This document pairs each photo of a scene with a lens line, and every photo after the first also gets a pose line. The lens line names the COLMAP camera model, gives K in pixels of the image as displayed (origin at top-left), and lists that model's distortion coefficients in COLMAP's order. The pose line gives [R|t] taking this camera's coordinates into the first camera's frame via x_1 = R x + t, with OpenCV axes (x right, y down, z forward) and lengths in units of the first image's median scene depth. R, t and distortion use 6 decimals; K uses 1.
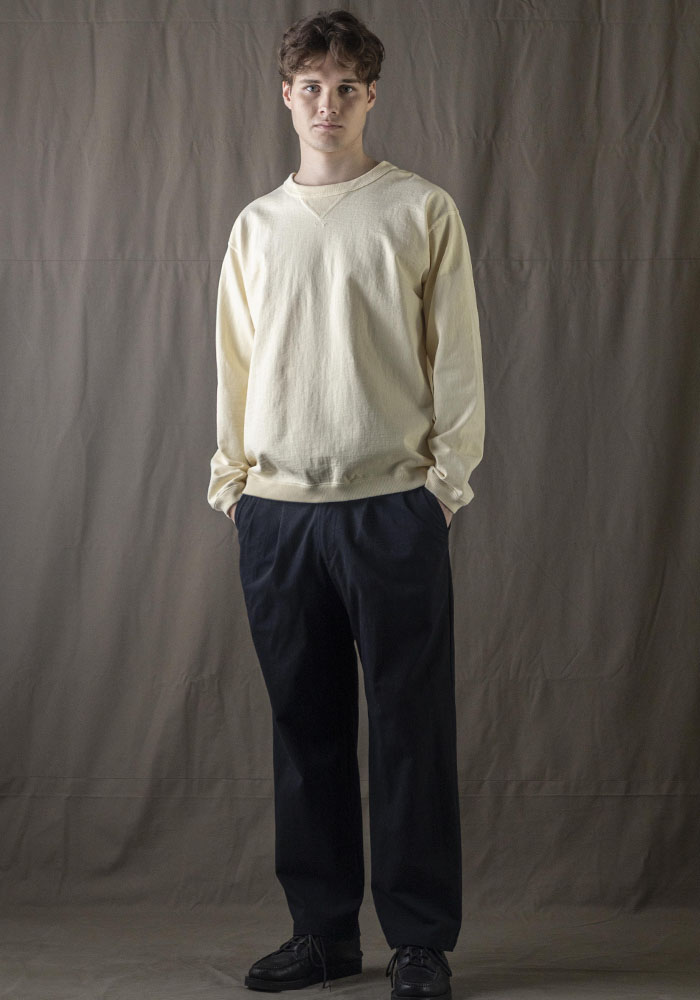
lens RADIAL K [[3895.6, 0, 330.5], [0, 3895.6, 489.3], [0, 0, 1]] dist [0.292925, 0.000000]
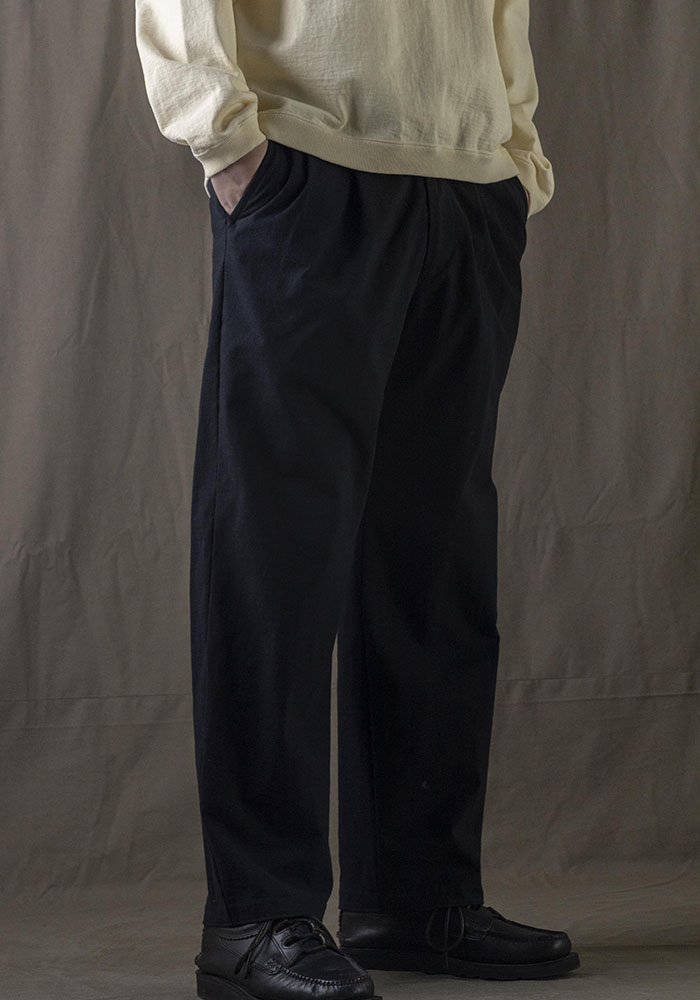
lens RADIAL K [[3895.6, 0, 357.0], [0, 3895.6, 495.9], [0, 0, 1]] dist [0.292925, 0.000000]
pose [[0.998256, -0.042066, 0.041424, -0.007074], [0.043828, 0.998131, -0.042581, 0.070186], [-0.039556, 0.044322, 0.998234, 0.334315]]
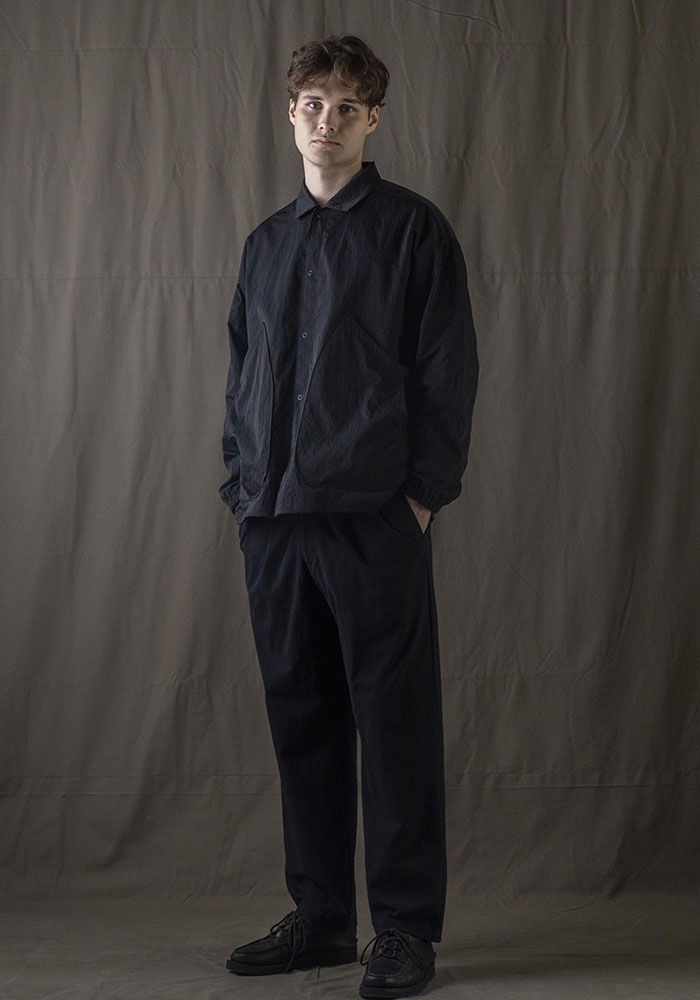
lens RADIAL K [[3895.6, 0, 326.3], [0, 3895.6, 492.3], [0, 0, 1]] dist [0.292925, 0.000000]
pose [[0.999895, -0.012758, 0.006842, -0.003416], [0.012757, 0.999919, 0.000189, -0.001132], [-0.006844, -0.000101, 0.999977, -0.040389]]
